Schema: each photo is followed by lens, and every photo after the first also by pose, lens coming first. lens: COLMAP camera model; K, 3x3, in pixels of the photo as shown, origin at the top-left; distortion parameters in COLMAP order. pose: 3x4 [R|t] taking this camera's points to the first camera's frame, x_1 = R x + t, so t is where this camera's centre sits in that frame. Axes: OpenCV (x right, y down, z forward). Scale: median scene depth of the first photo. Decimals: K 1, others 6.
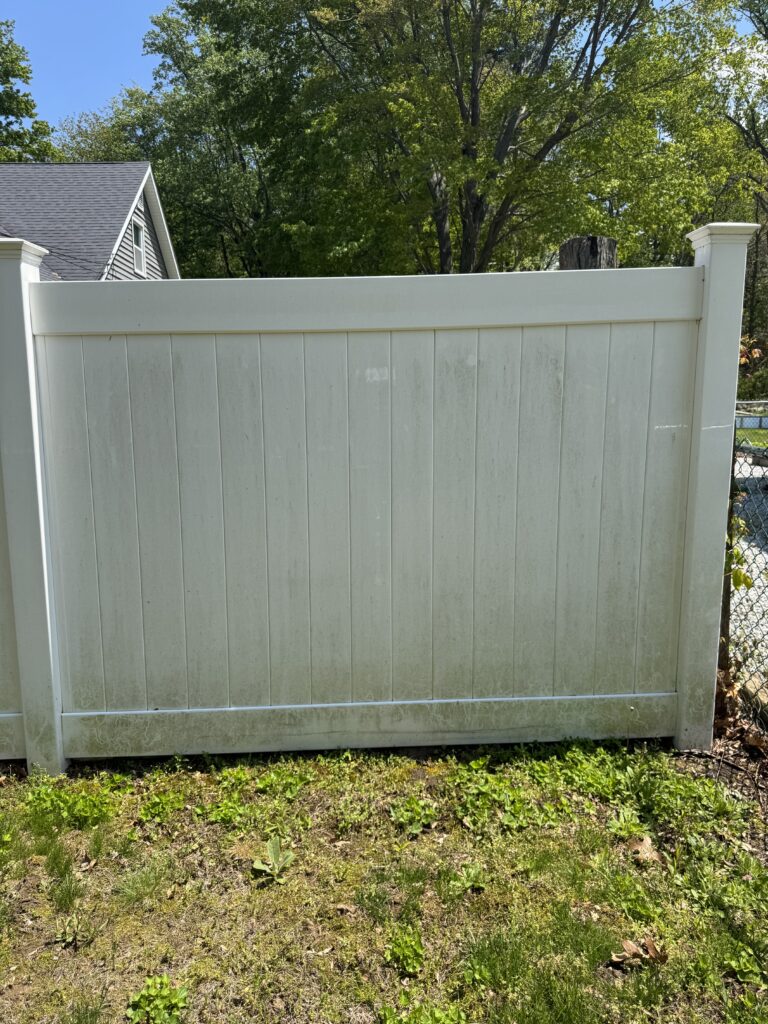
lens RADIAL K [[723.6, 0, 387.5], [0, 723.6, 509.4], [0, 0, 1]] dist [0.001002, -0.008175]
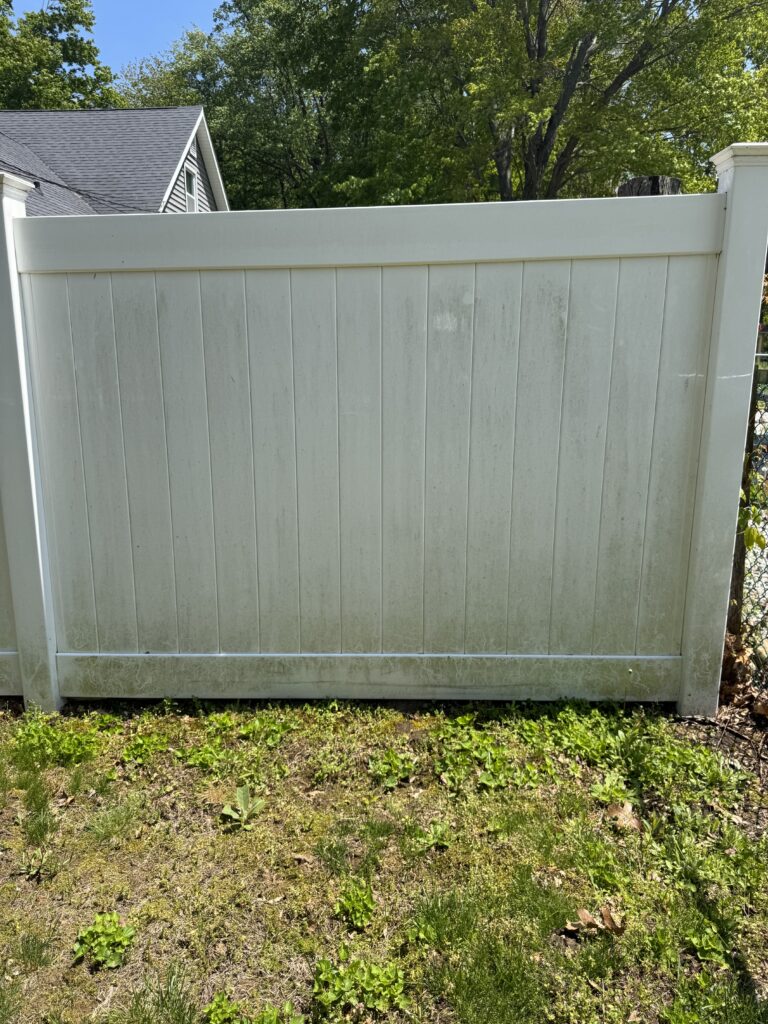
lens RADIAL K [[723.6, 0, 387.5], [0, 723.6, 509.4], [0, 0, 1]] dist [0.001002, -0.008175]
pose [[0.996896, 0.022437, -0.075466, 0.100210], [-0.017618, 0.997799, 0.063924, 0.009107], [0.076735, -0.062396, 0.995097, 0.046113]]
